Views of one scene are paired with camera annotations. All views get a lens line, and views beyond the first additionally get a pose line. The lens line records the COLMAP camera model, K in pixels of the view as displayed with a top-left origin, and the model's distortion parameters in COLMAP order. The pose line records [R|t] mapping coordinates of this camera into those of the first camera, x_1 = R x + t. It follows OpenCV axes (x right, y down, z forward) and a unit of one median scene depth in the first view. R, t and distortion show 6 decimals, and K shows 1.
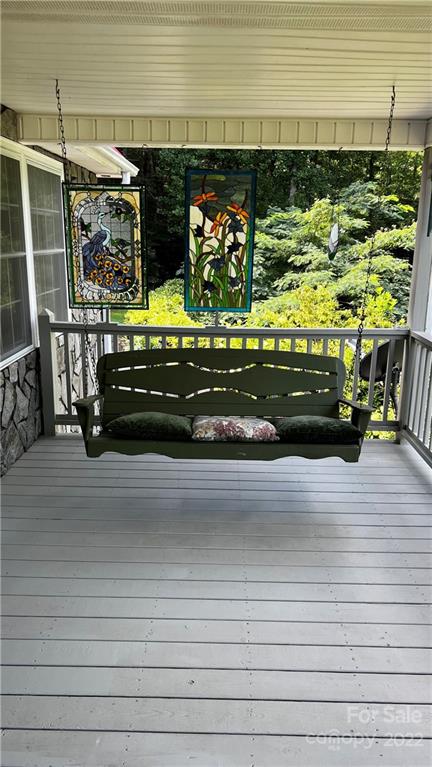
lens RADIAL K [[566.0, 0, 218.1], [0, 566.0, 384.4], [0, 0, 1]] dist [0.029689, -0.000333]
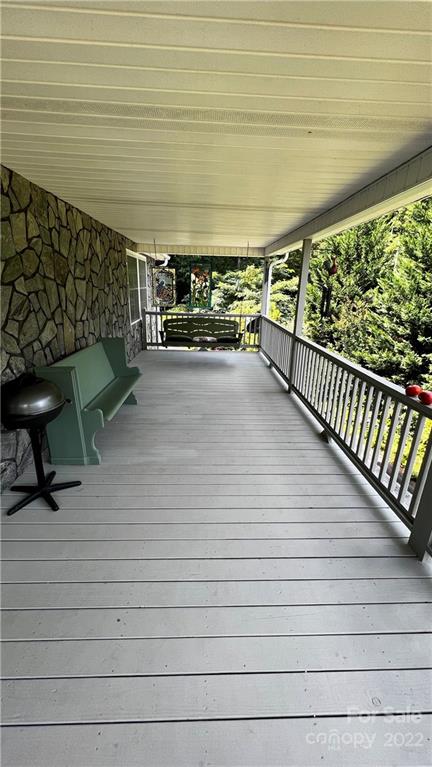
lens RADIAL K [[307.5, 0, 214.9], [0, 307.5, 383.8], [0, 0, 1]] dist [0.001876, 0.000426]
pose [[0.999243, -0.001470, 0.038873, 0.013894], [-0.000901, 0.998143, 0.060902, 0.179945], [-0.038891, -0.060890, 0.997387, -0.695082]]
